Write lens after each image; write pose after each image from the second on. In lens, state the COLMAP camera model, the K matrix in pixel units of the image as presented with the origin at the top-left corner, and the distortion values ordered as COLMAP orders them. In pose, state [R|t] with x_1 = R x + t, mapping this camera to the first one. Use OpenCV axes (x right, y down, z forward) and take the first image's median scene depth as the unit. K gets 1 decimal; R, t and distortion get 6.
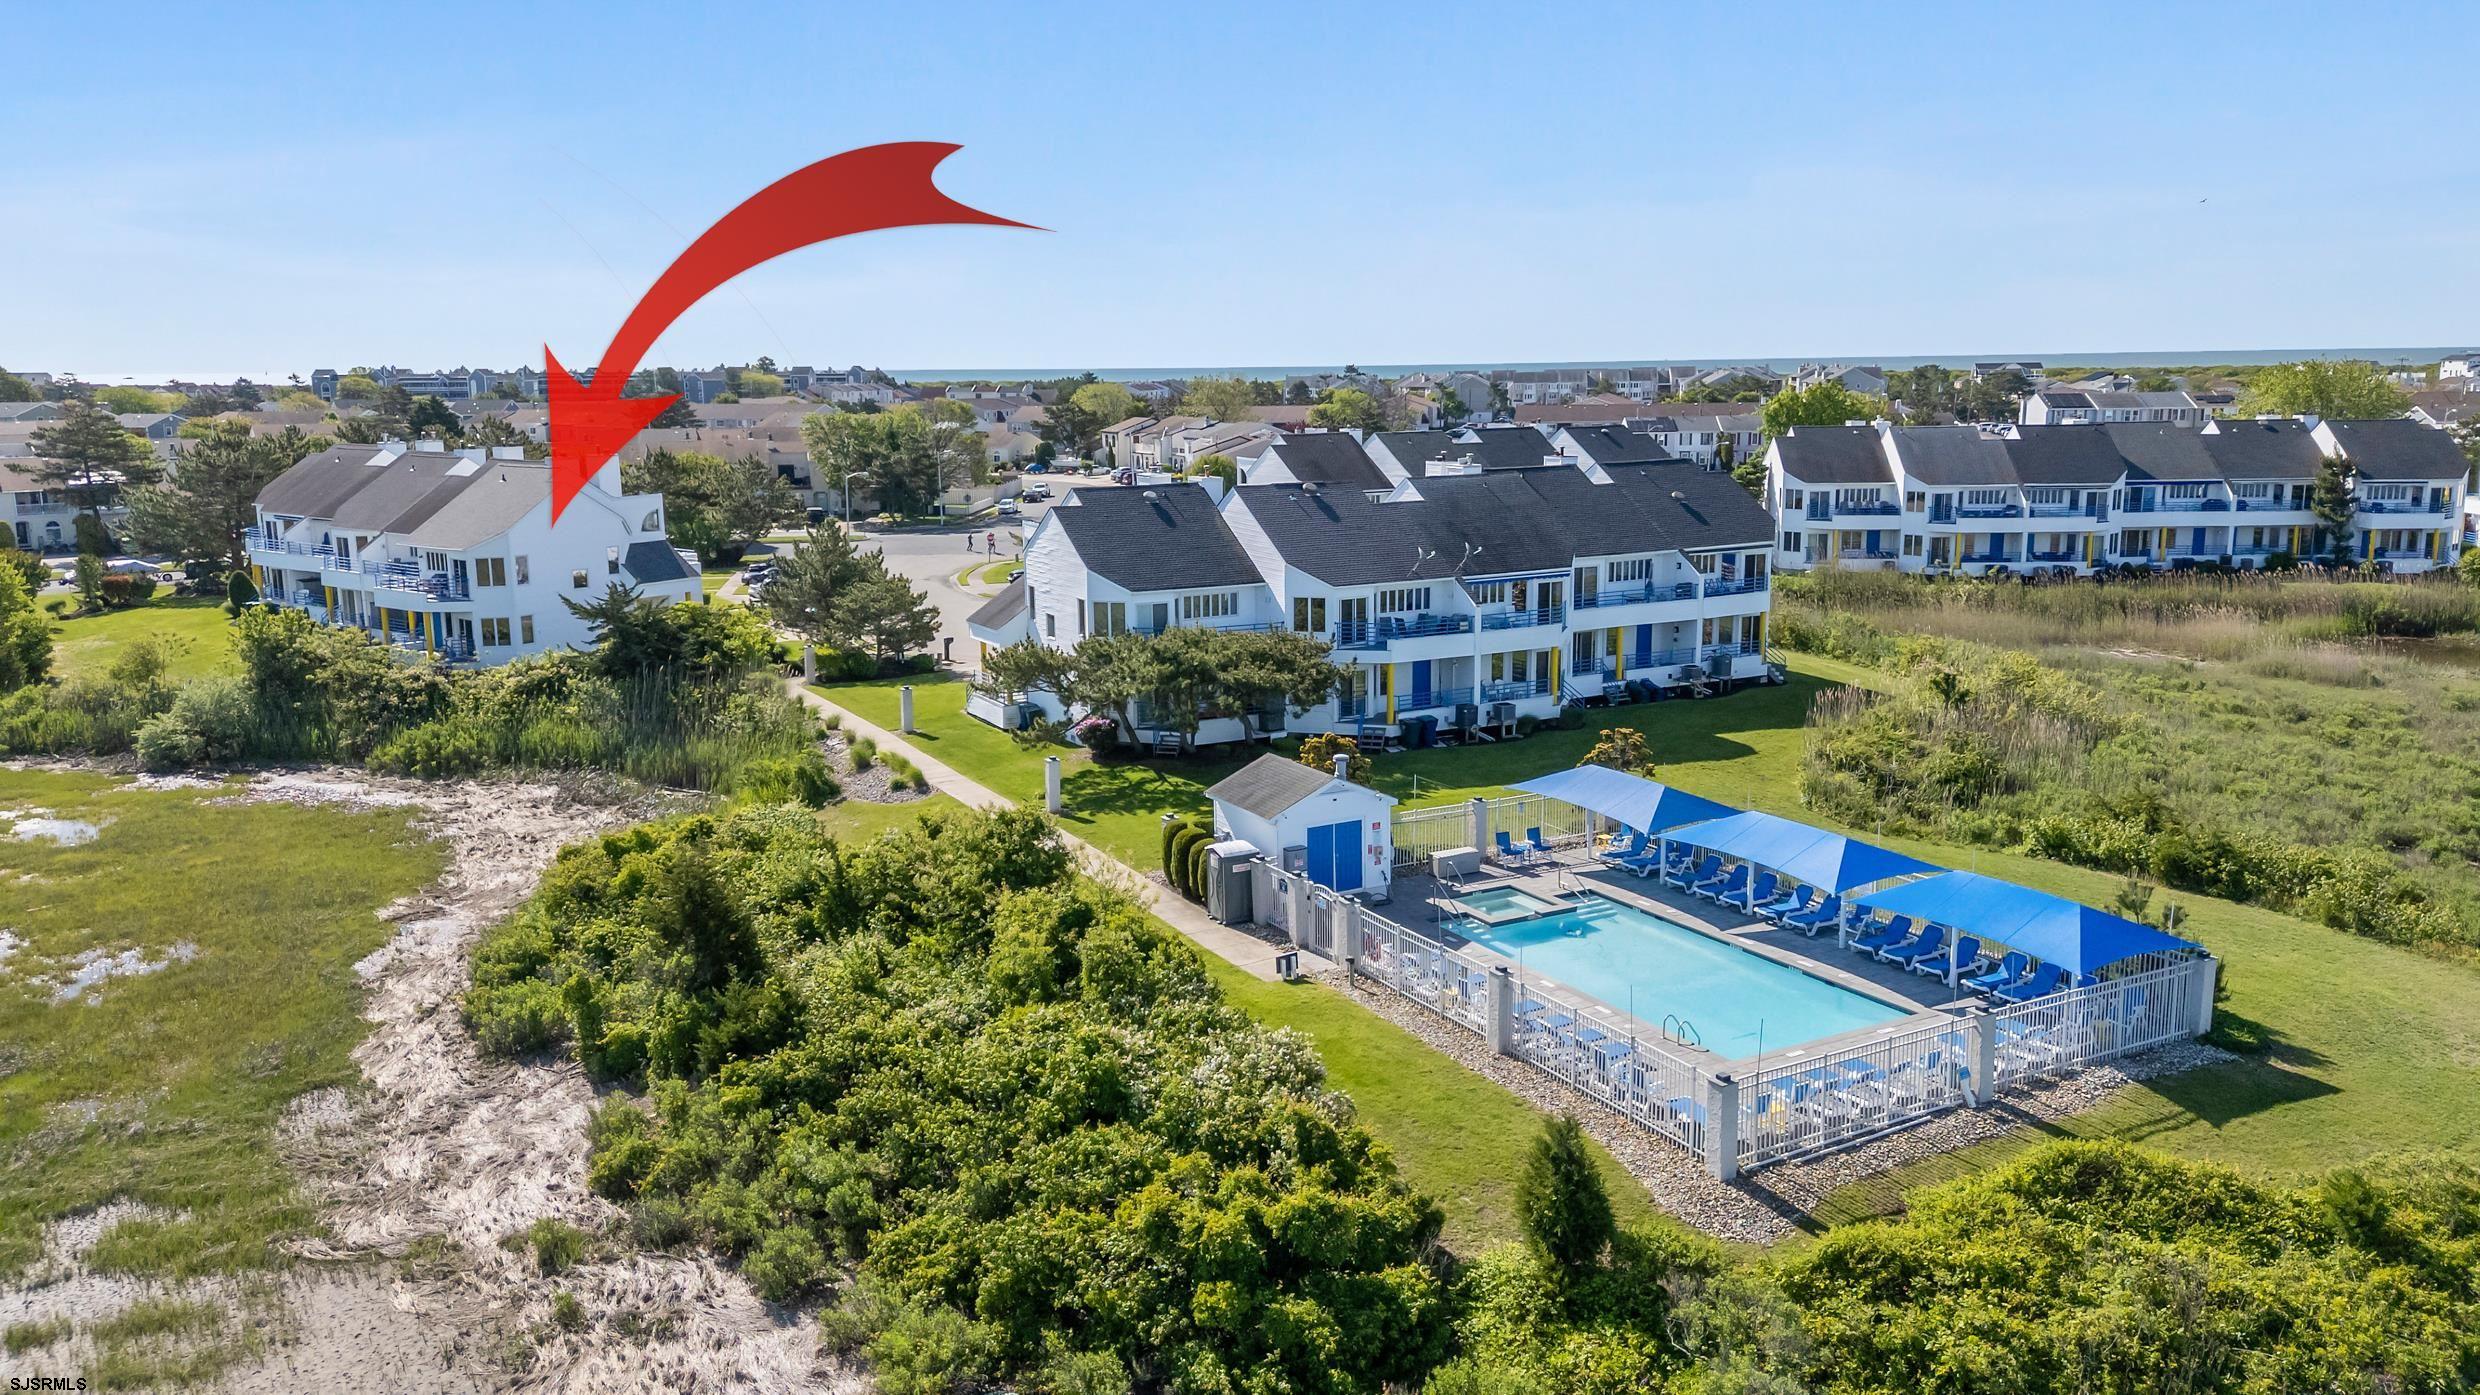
lens RADIAL K [[1819.8, 0, 1244.7], [0, 1819.8, 685.0], [0, 0, 1]] dist [0.095718, -0.110573]
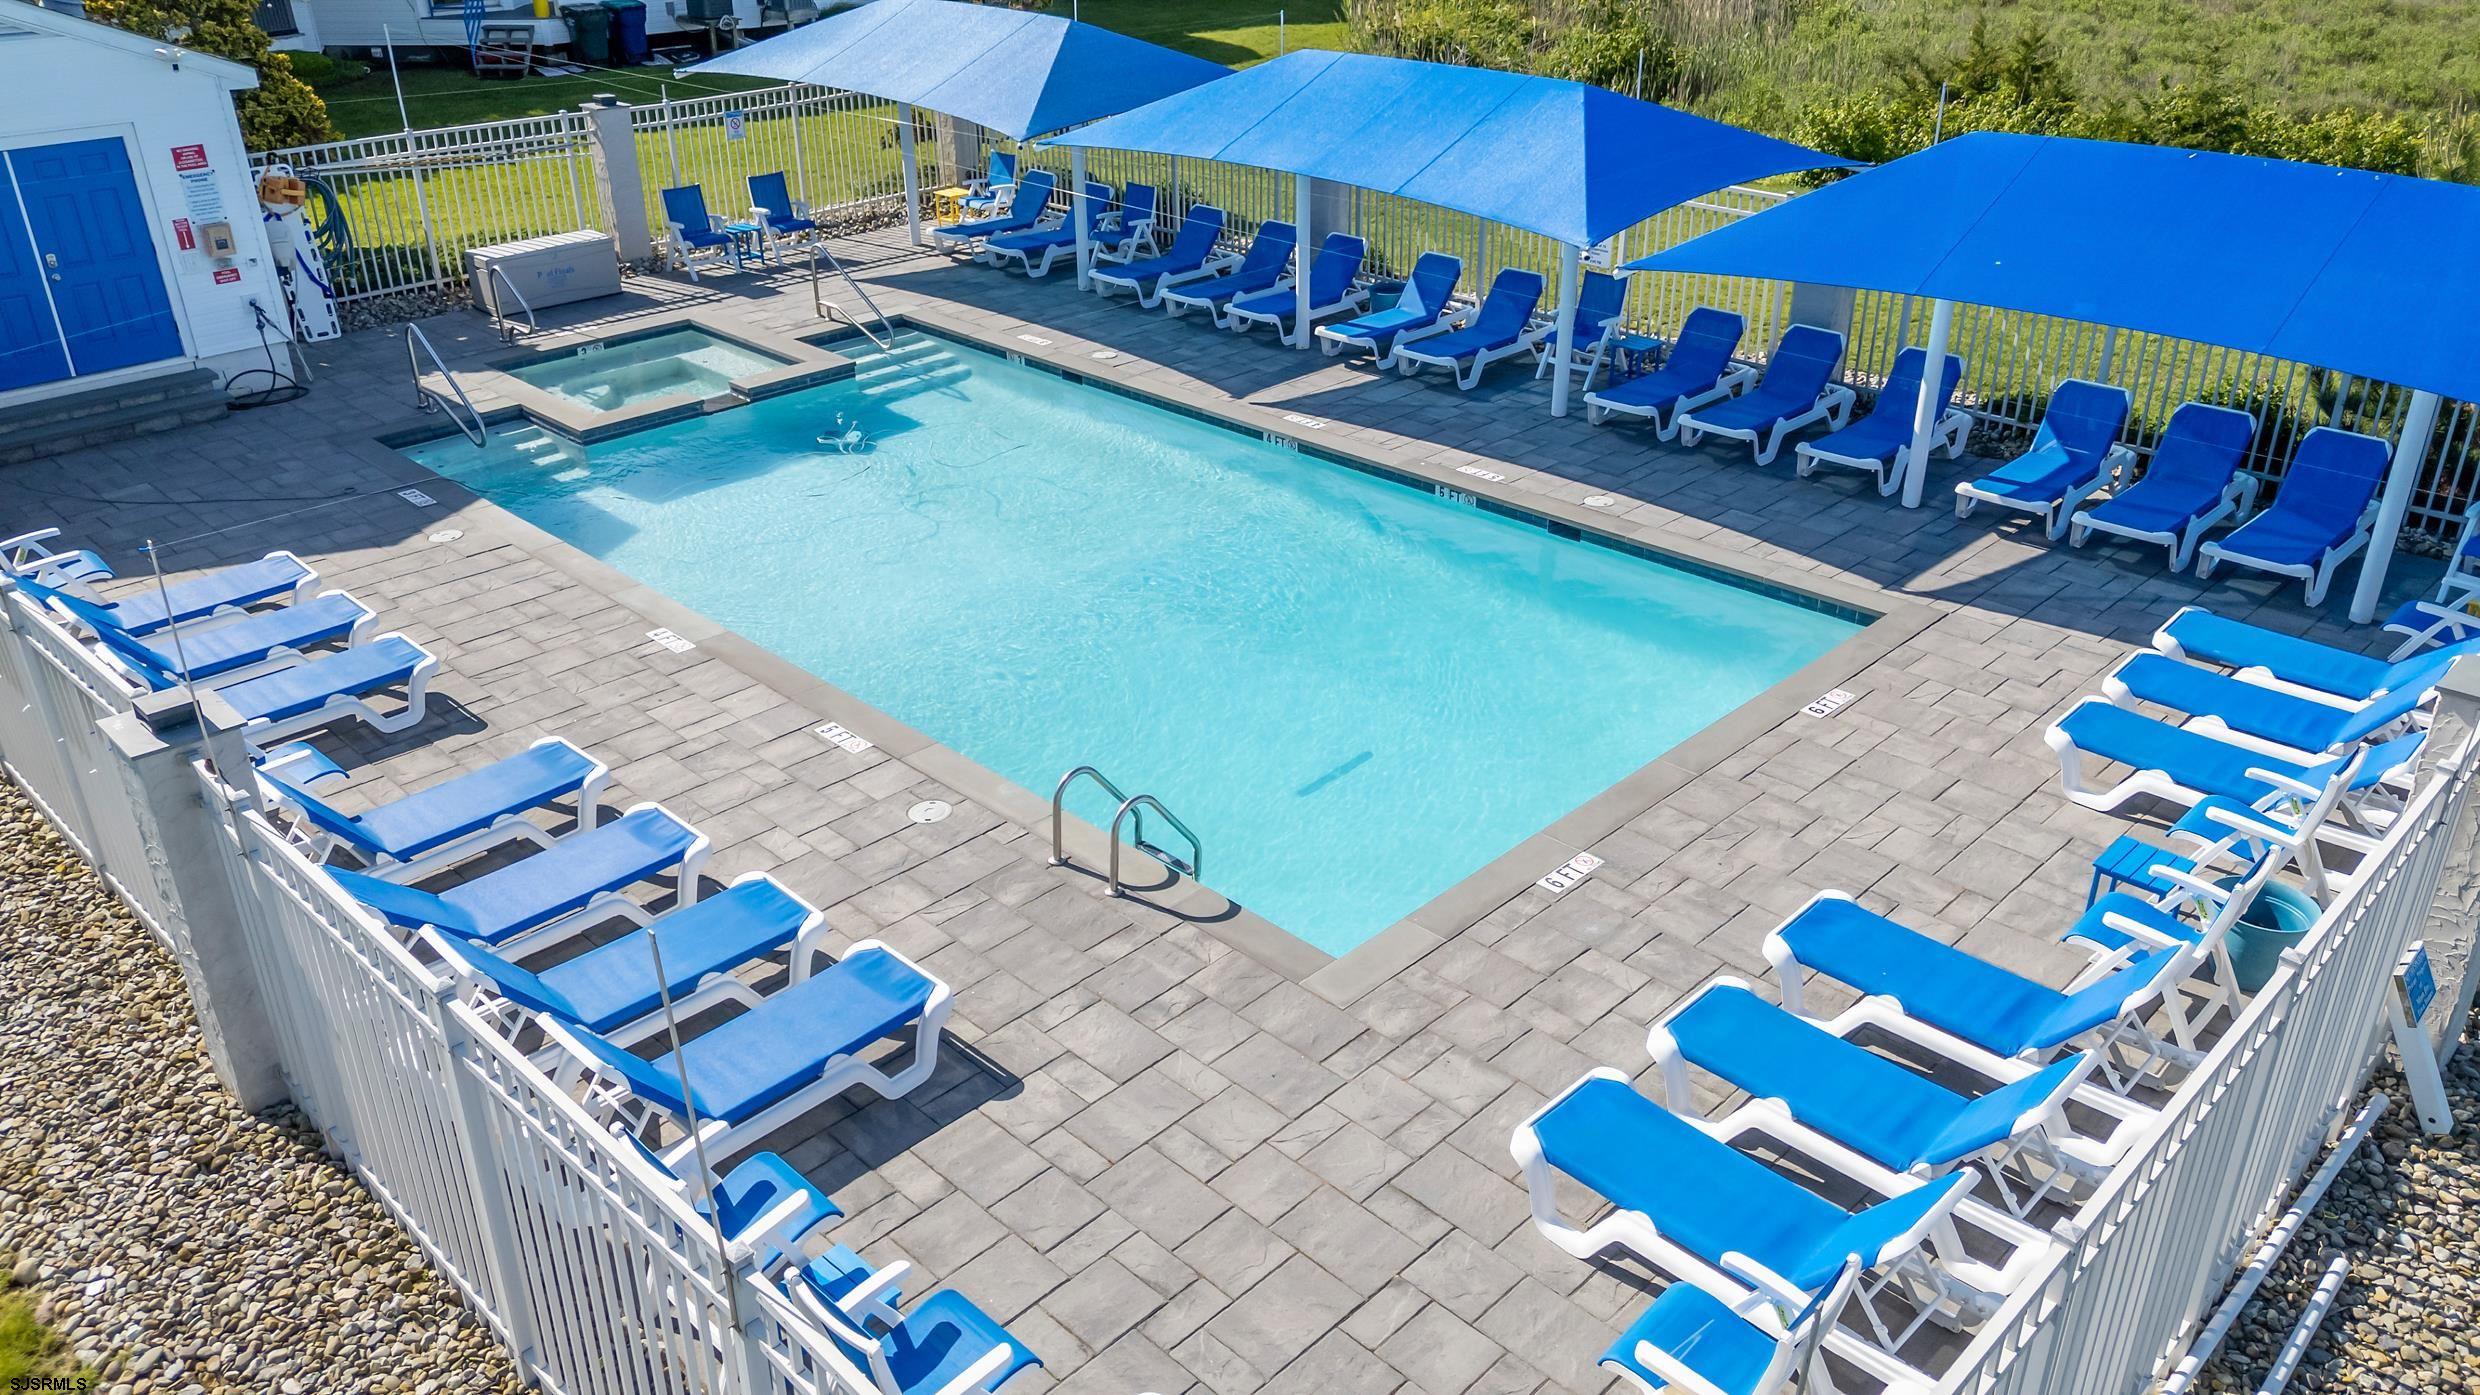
lens RADIAL K [[1814.6, 0, 1246.2], [0, 1814.6, 697.9], [0, 0, 1]] dist [0.087947, -0.092966]
pose [[0.959053, -0.126422, 0.253445, 0.140466], [0.047896, 0.954356, 0.294807, 0.073036], [-0.279147, -0.270597, 0.921333, 0.561675]]
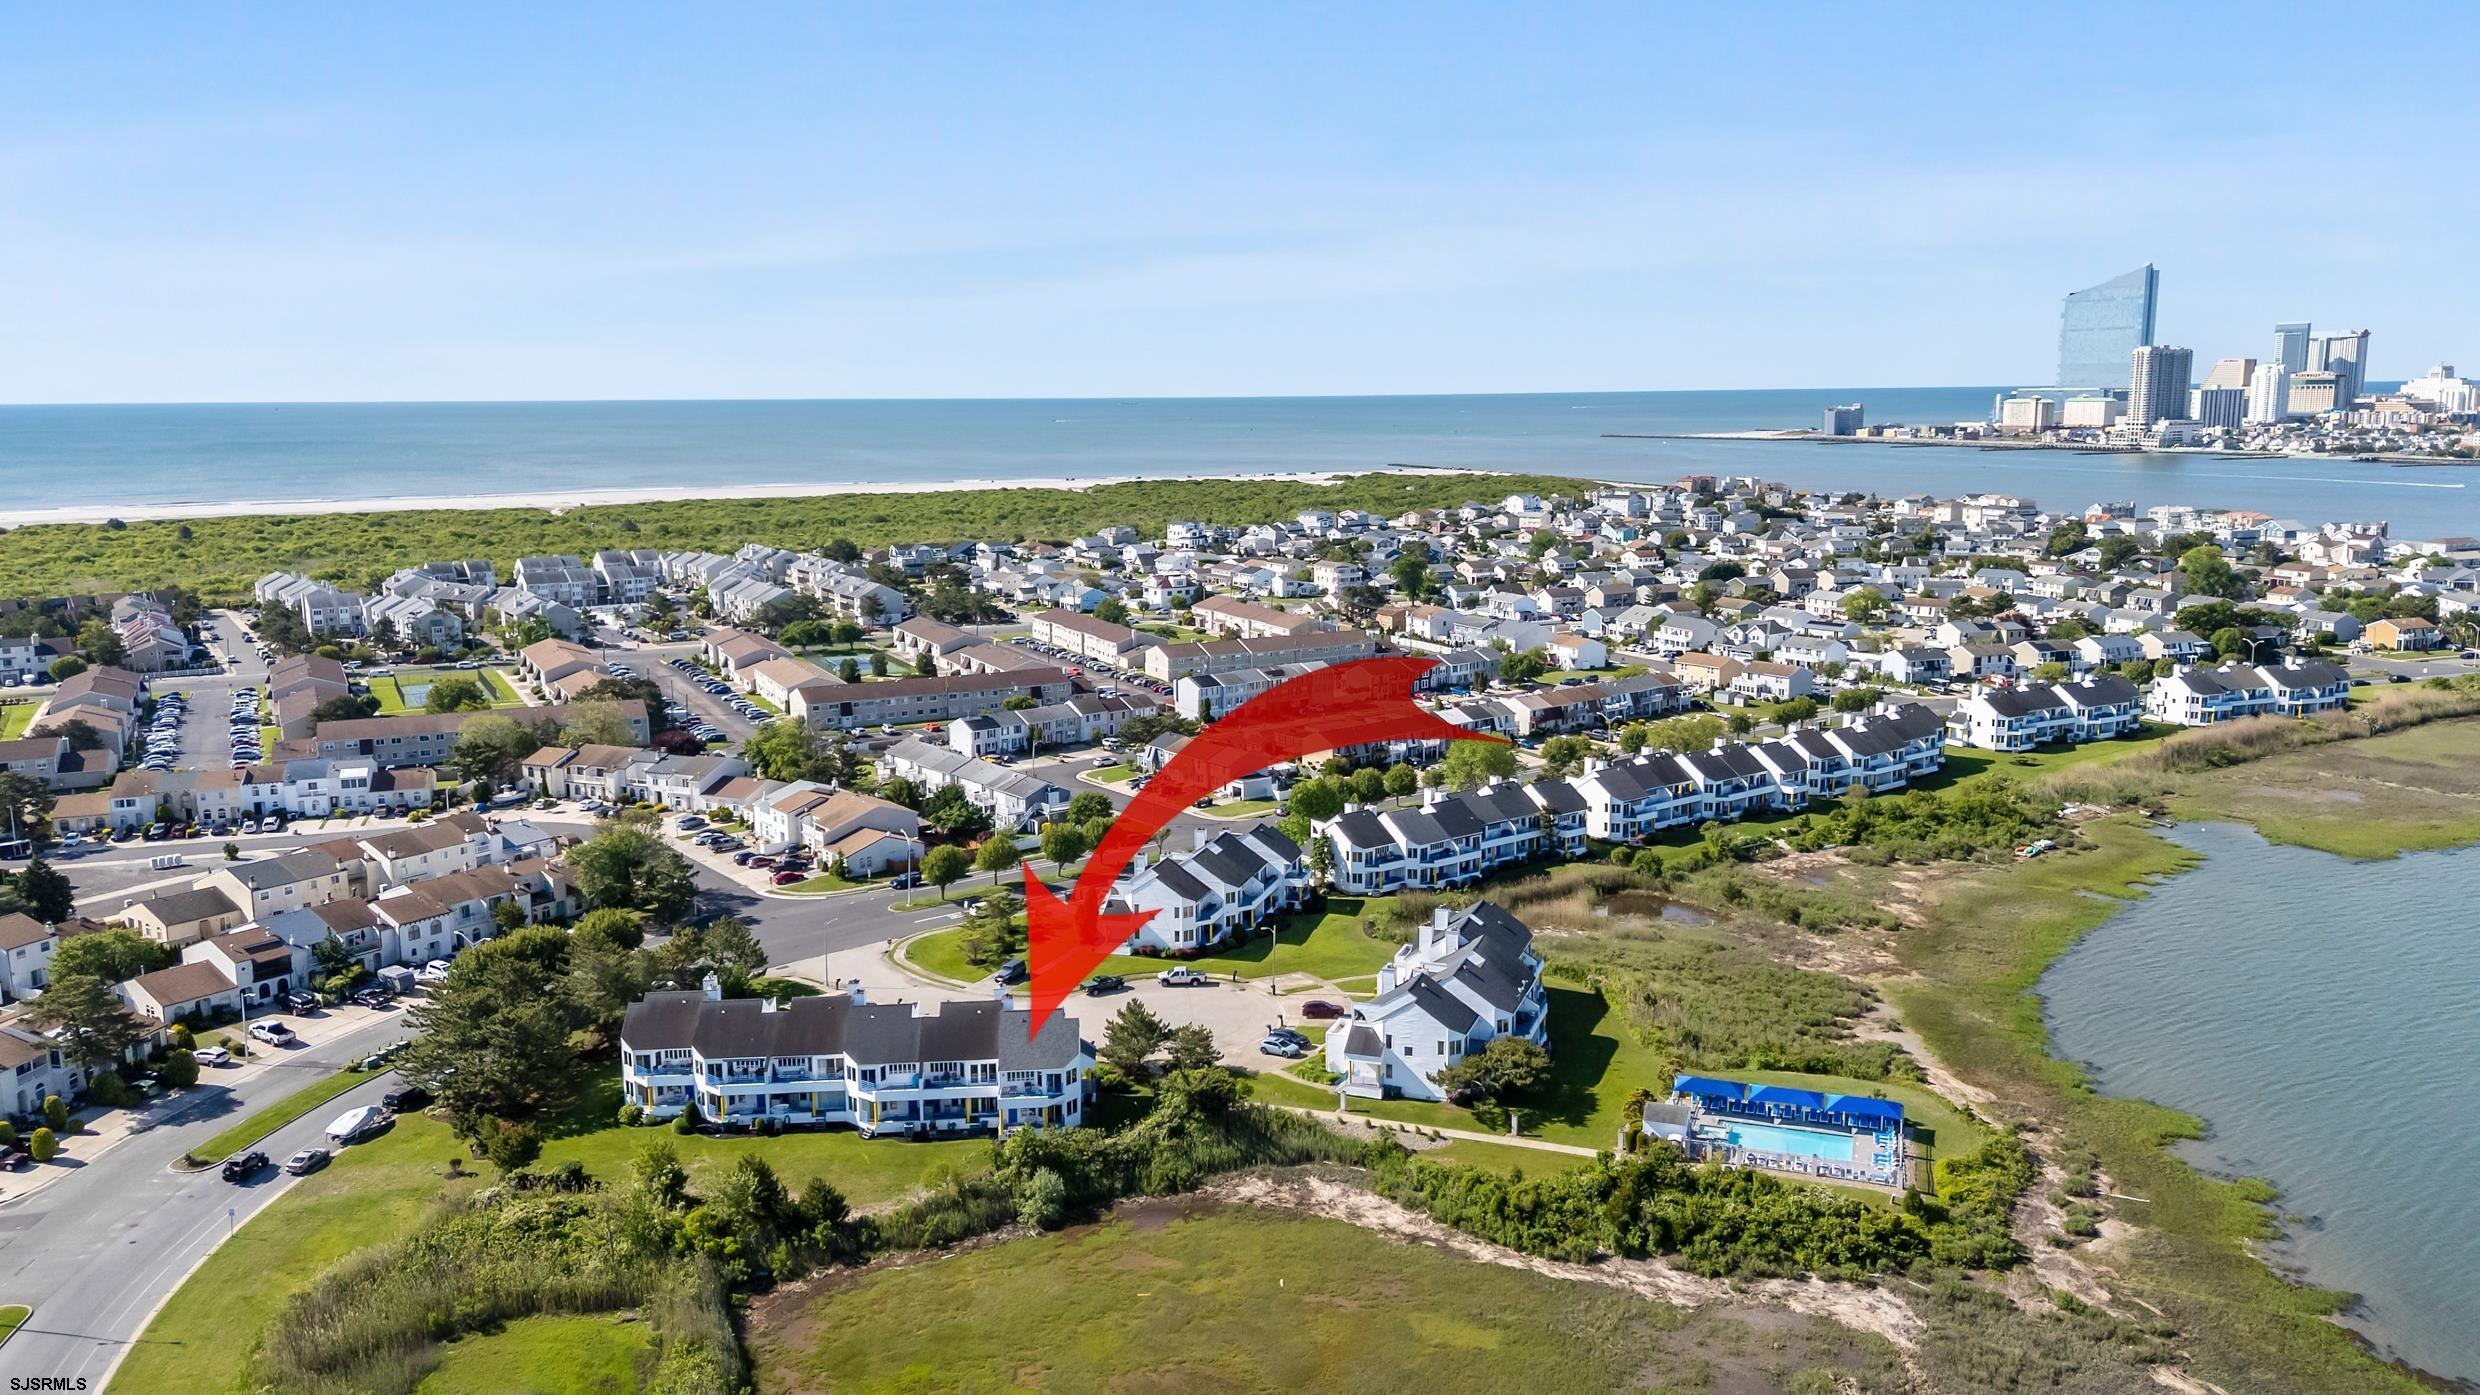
lens RADIAL K [[1814.6, 0, 1246.2], [0, 1814.6, 697.9], [0, 0, 1]] dist [0.087947, -0.092966]
pose [[0.752228, -0.106876, 0.650177, -2.261758], [0.116192, 0.992810, 0.028768, -0.749466], [-0.648577, 0.053905, 0.759238, -0.867570]]
